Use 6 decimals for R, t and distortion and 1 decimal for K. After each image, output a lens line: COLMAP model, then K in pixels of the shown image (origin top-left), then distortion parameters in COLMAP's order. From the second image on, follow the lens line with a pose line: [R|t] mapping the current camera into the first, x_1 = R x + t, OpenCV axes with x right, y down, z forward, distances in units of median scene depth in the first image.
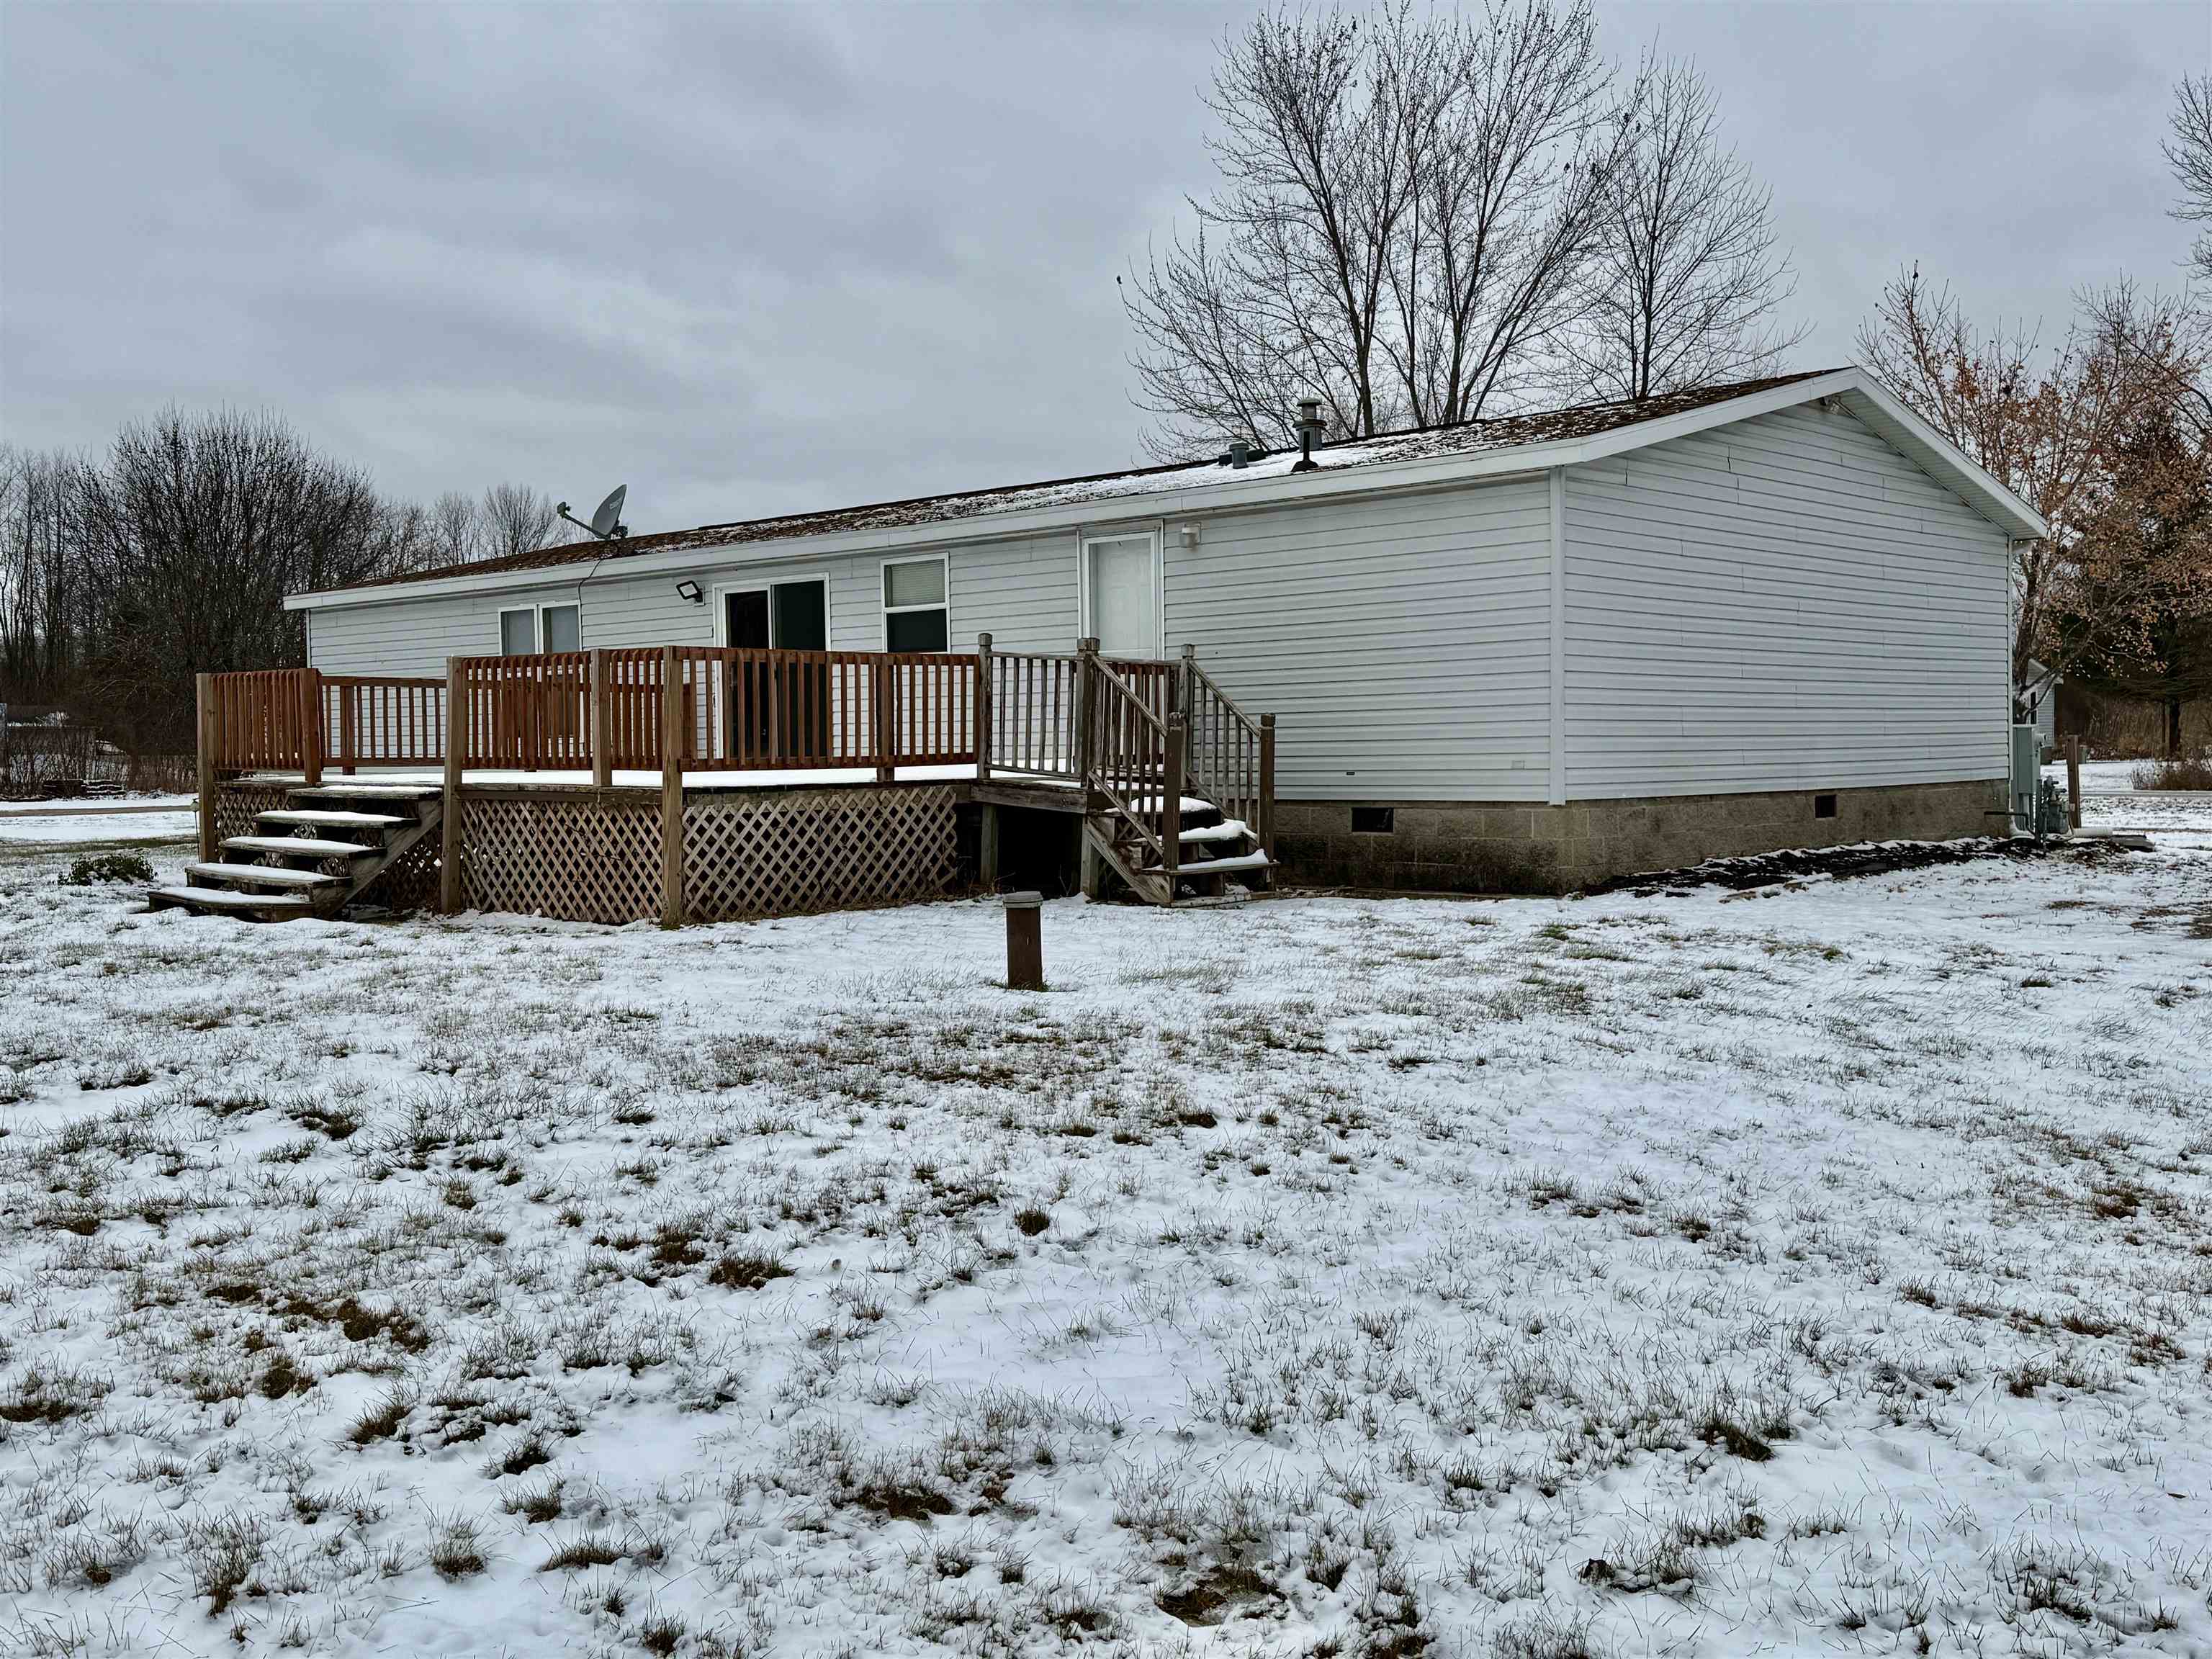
lens RADIAL K [[2145.7, 0, 1113.1], [0, 2145.7, 842.9], [0, 0, 1]] dist [0.069066, 0.000000]
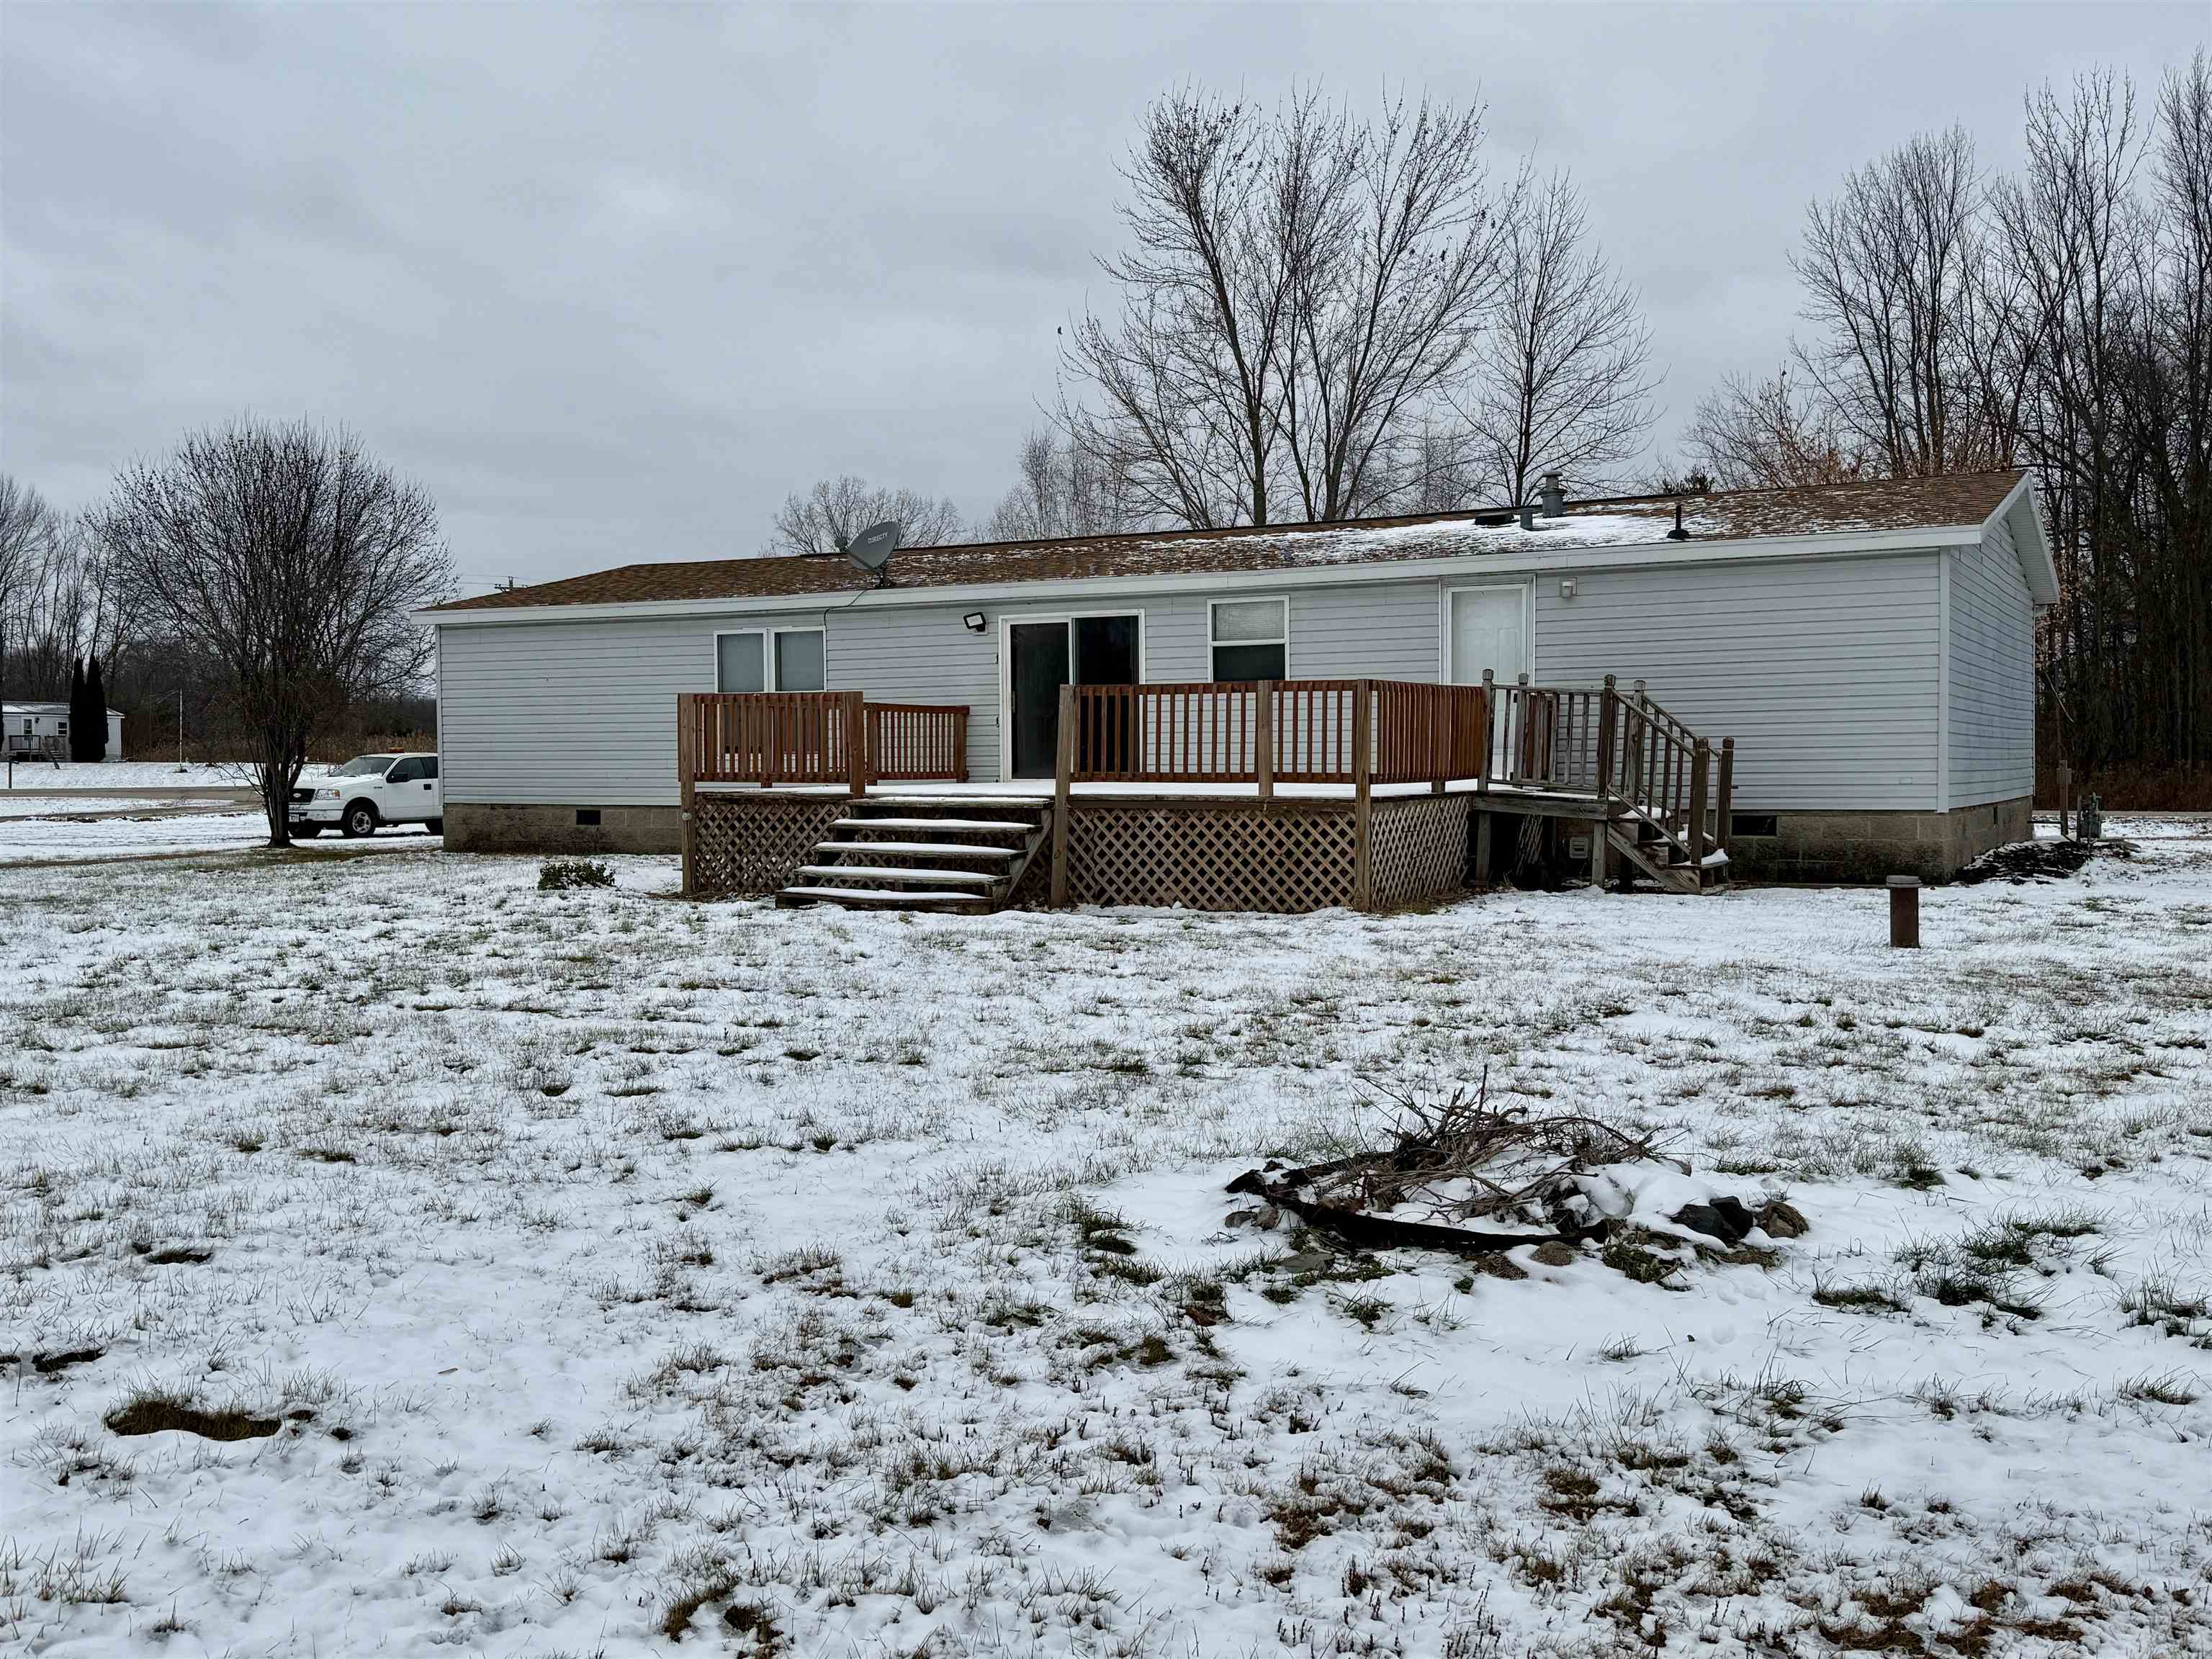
lens RADIAL K [[2145.7, 0, 1091.4], [0, 2145.7, 822.0], [0, 0, 1]] dist [0.069066, 0.000000]
pose [[0.972575, -0.000828, 0.232589, -0.537466], [0.005009, 0.999836, -0.017386, 0.006921], [-0.232537, 0.018075, 0.972420, -0.110610]]
